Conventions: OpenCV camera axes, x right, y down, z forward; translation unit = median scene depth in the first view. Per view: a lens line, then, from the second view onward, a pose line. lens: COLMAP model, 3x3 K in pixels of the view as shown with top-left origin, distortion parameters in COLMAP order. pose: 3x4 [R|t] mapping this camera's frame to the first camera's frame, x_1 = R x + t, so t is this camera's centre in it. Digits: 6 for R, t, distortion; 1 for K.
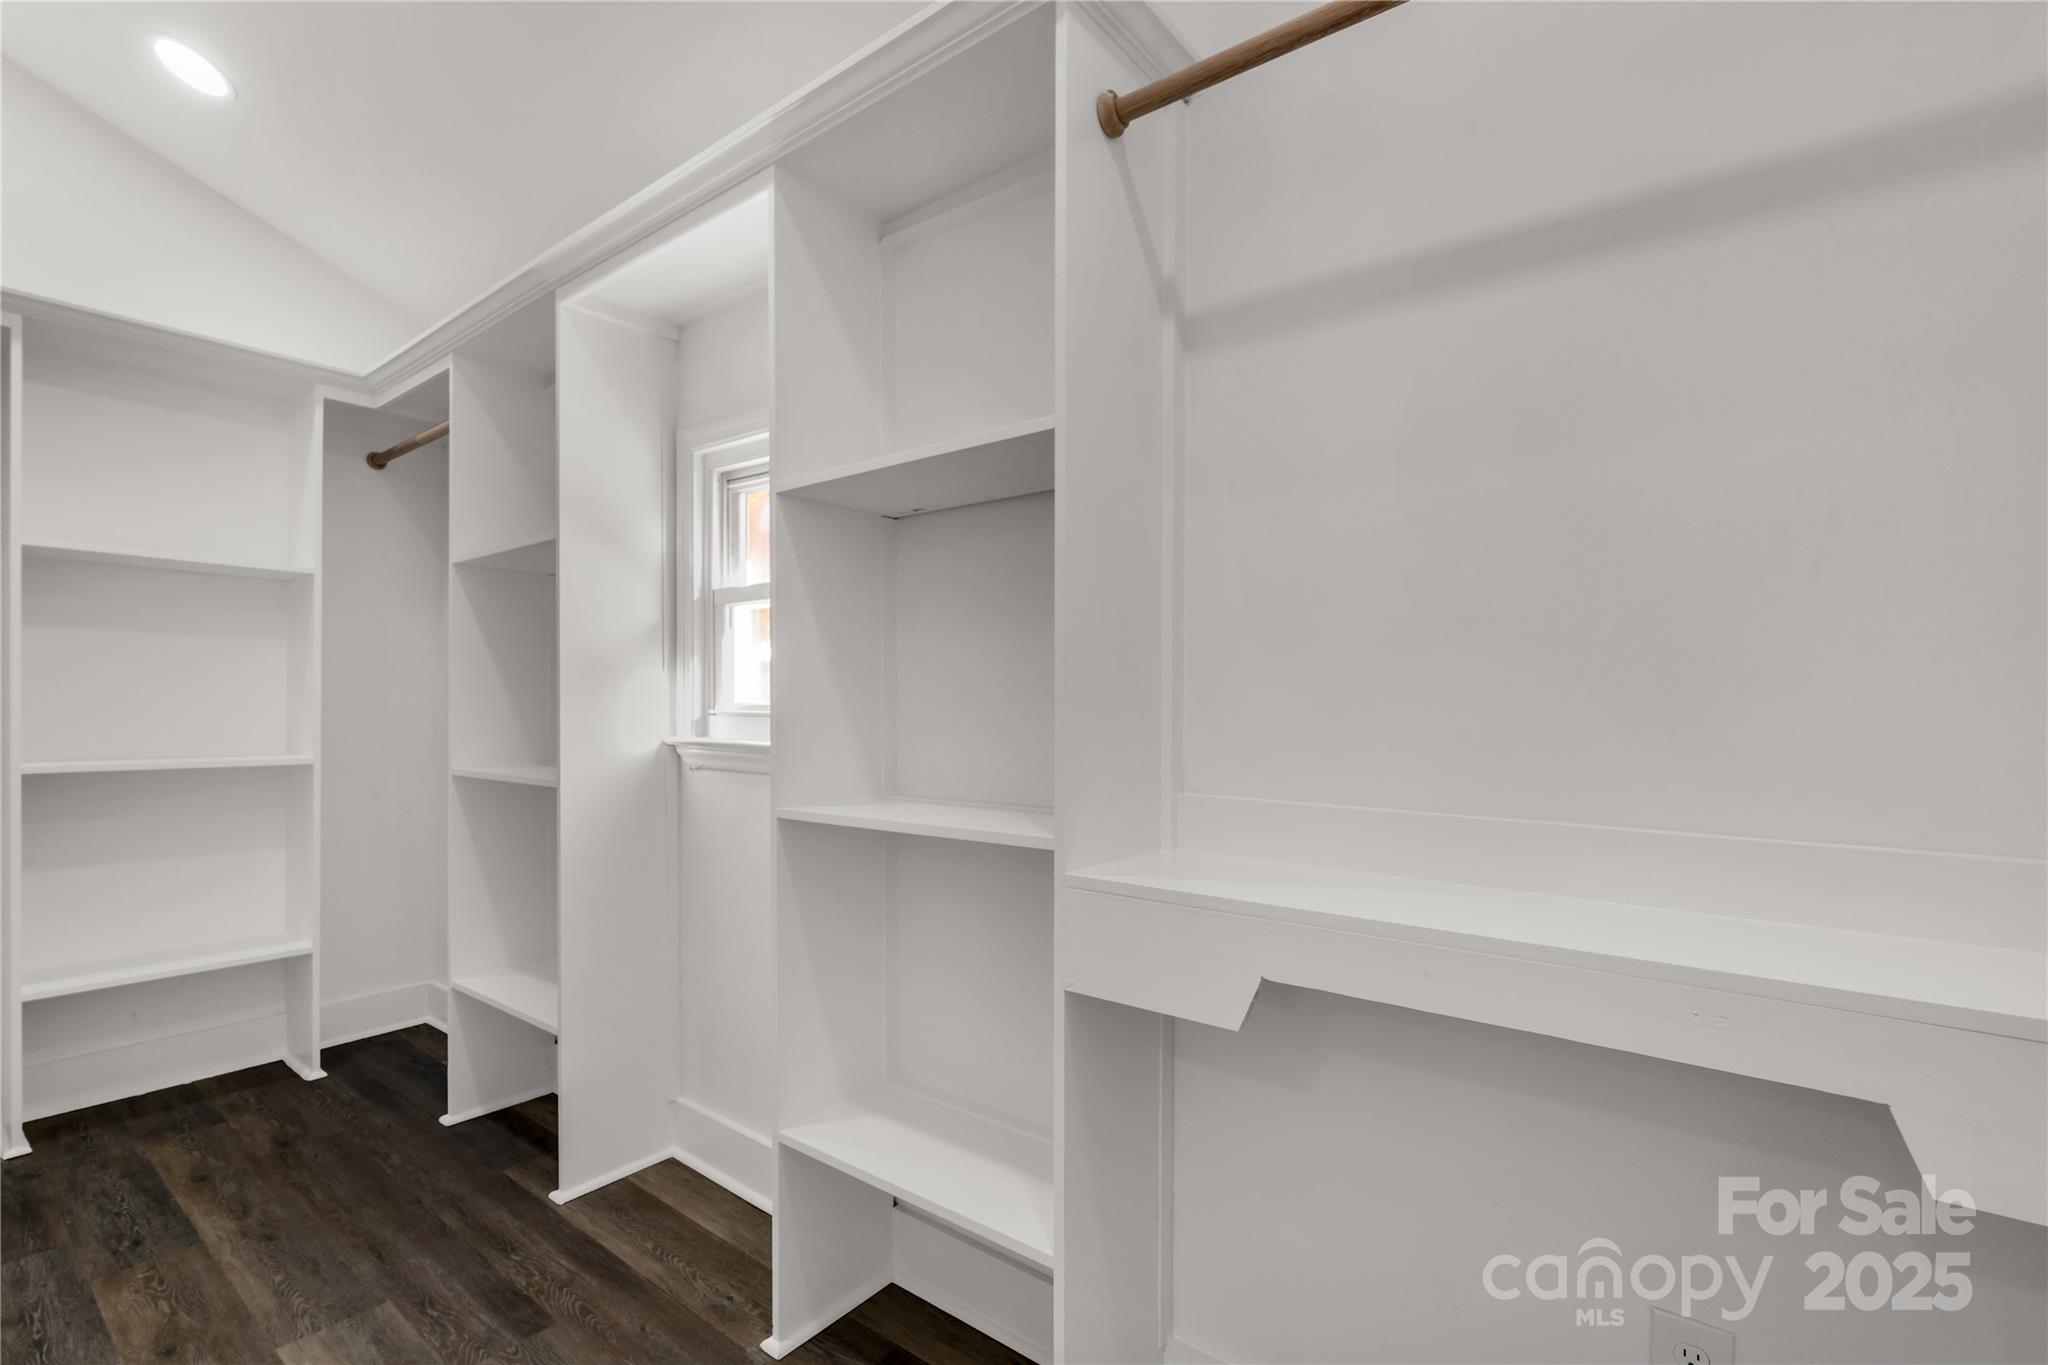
lens RADIAL K [[925.4, 0, 1024.6], [0, 925.4, 695.3], [0, 0, 1]] dist [0.009620, -0.002282]
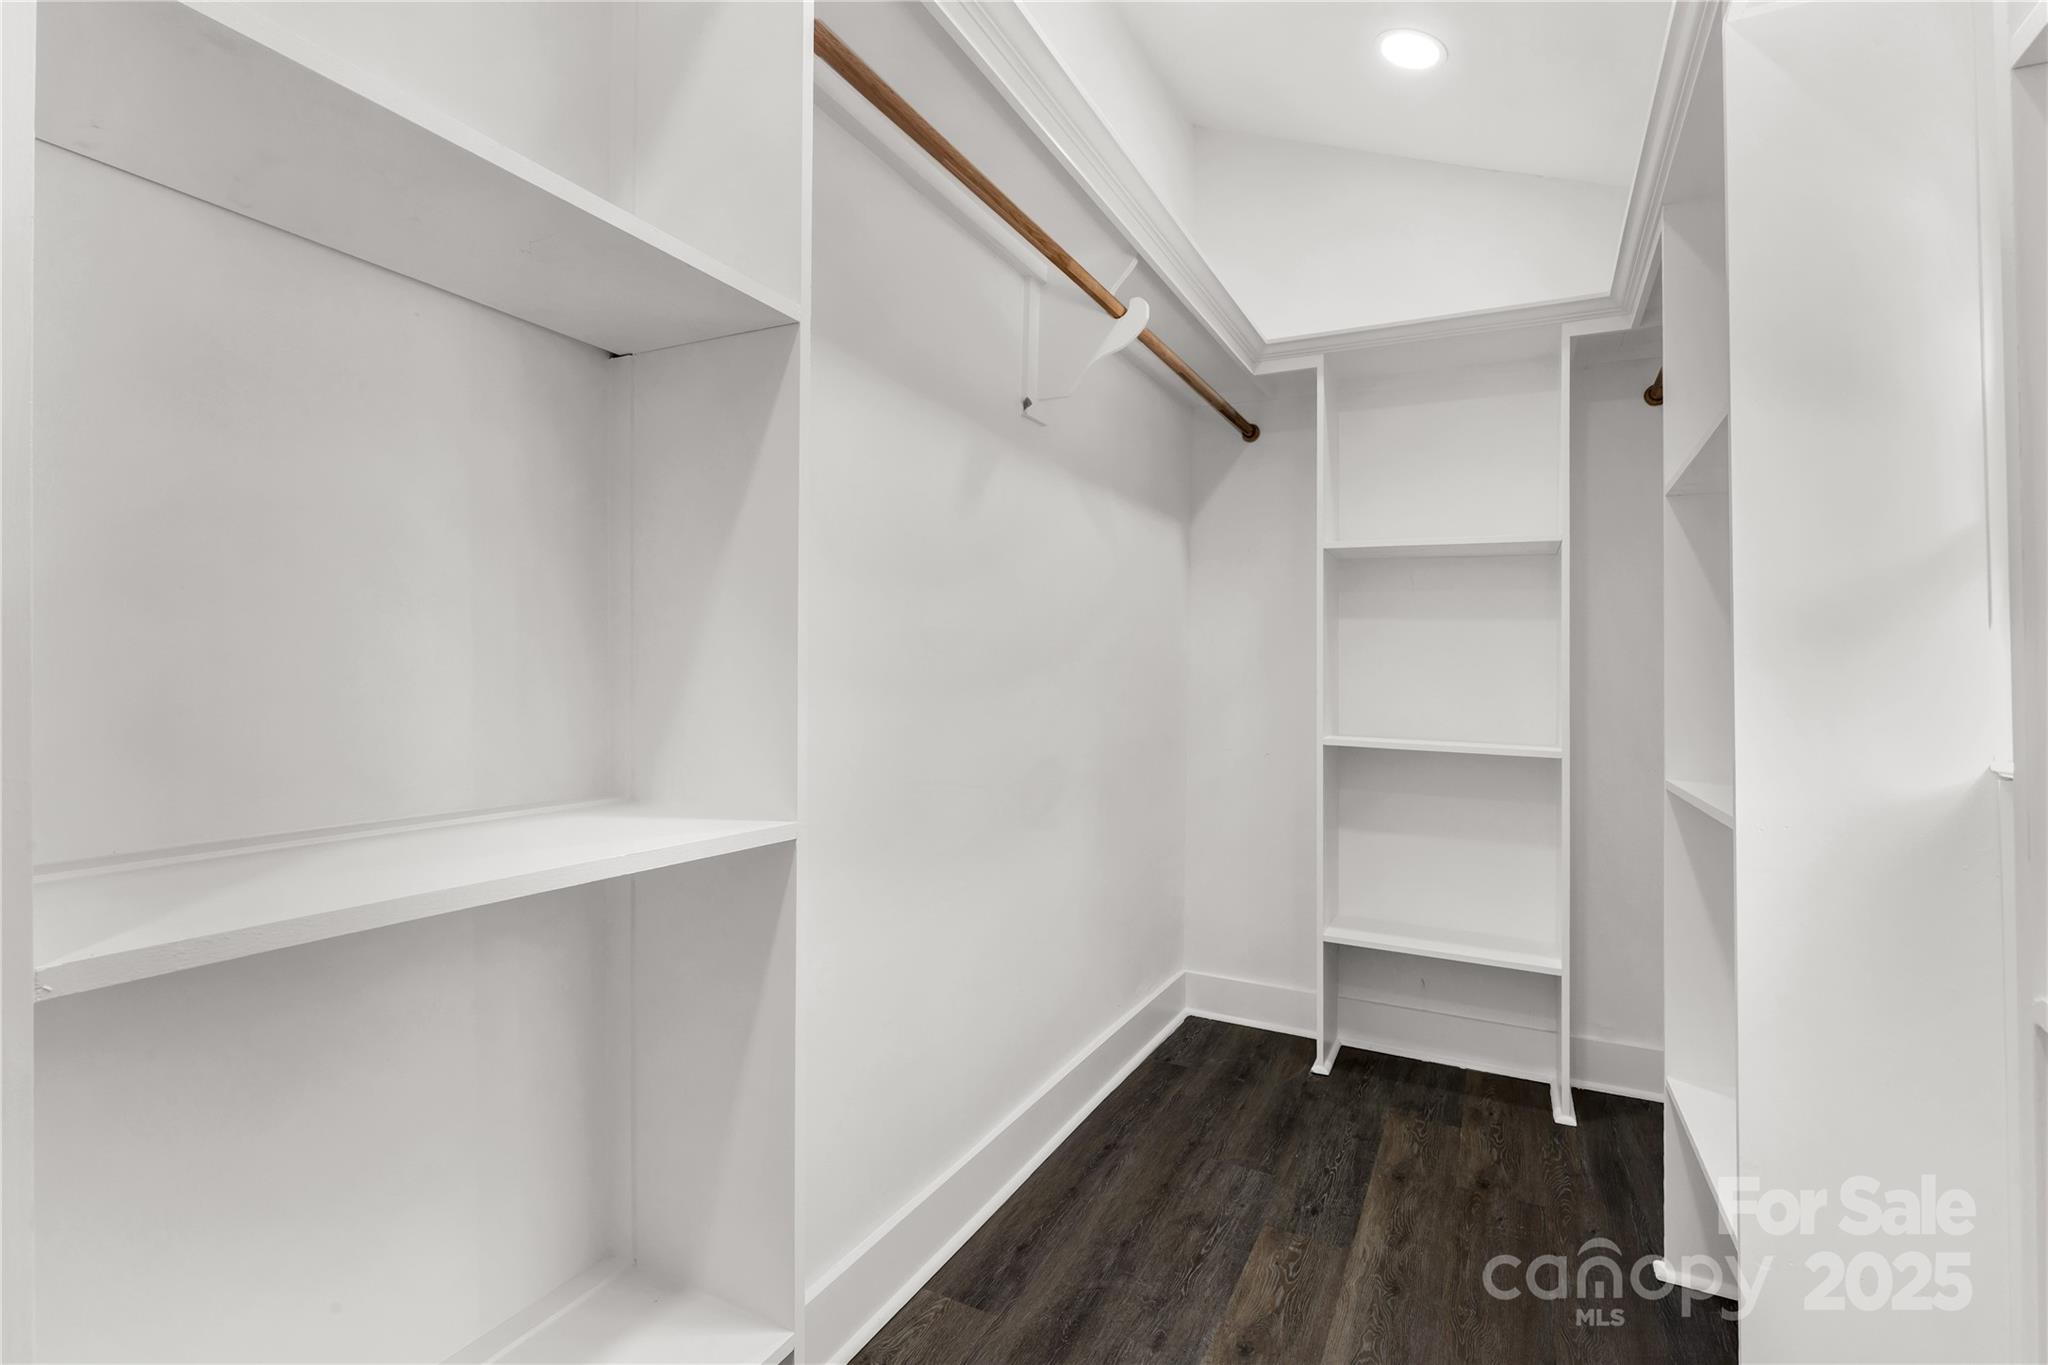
lens RADIAL K [[925.2, 0, 1028.2], [0, 925.2, 661.6], [0, 0, 1]] dist [-0.000586, -0.000188]
pose [[0.180037, -0.020621, -0.983444, 0.001284], [-0.007408, 0.999723, -0.022319, 0.008296], [0.983632, 0.011303, 0.179834, 0.434652]]
